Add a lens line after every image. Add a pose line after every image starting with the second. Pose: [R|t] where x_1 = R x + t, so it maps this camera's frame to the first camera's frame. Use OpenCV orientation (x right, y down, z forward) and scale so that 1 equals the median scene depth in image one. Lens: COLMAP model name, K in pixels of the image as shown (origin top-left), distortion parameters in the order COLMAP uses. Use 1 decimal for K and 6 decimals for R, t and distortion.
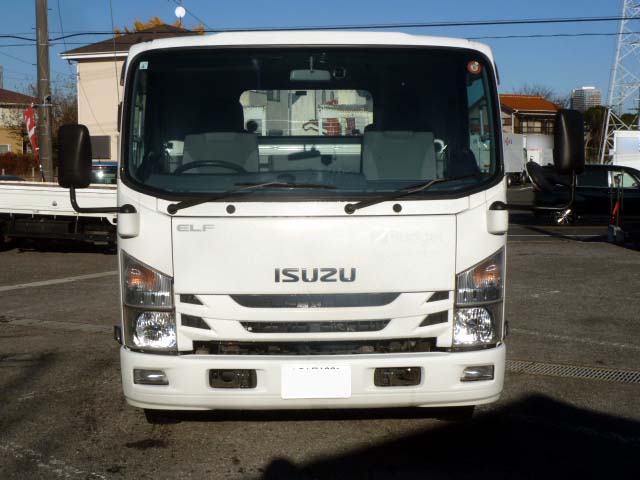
lens RADIAL K [[1035.7, 0, 320.0], [0, 1035.7, 240.0], [0, 0, 1]] dist [-0.003231, 0.032218]
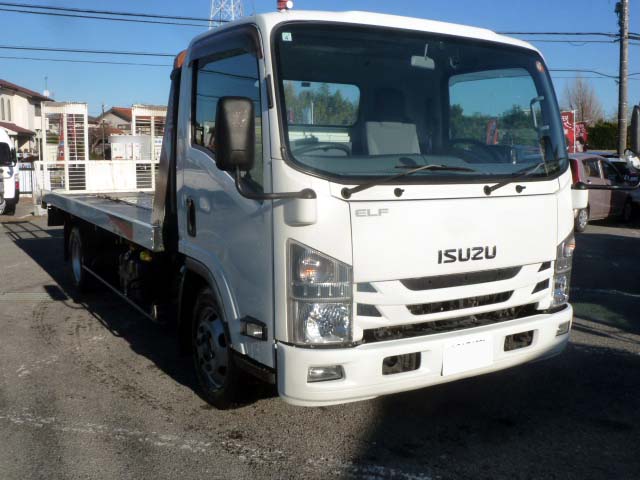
lens RADIAL K [[668.5, 0, 320.0], [0, 668.5, 240.0], [0, 0, 1]] dist [-0.013692, -0.020651]
pose [[0.878828, -0.049295, 0.474585, -0.450004], [0.025890, 0.998110, 0.055731, -0.021767], [-0.476436, -0.036691, 0.878443, 0.477176]]
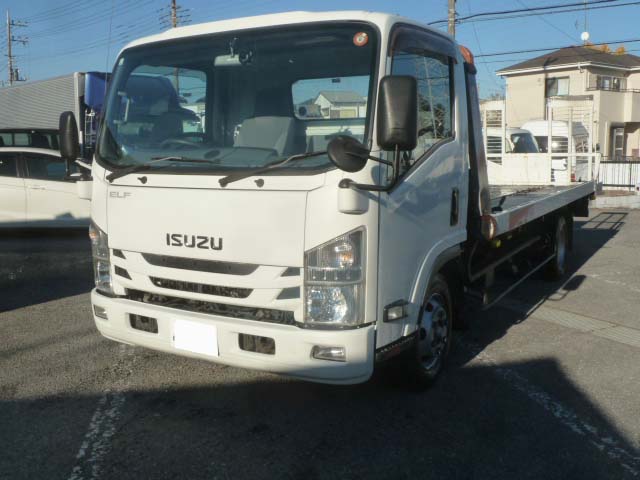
lens RADIAL K [[668.5, 0, 320.0], [0, 668.5, 240.0], [0, 0, 1]] dist [-0.013692, -0.020651]
pose [[0.834904, 0.075257, -0.545226, 0.492560], [-0.041048, 0.996363, 0.074670, -0.026406], [0.548862, -0.039962, 0.834957, 0.474814]]
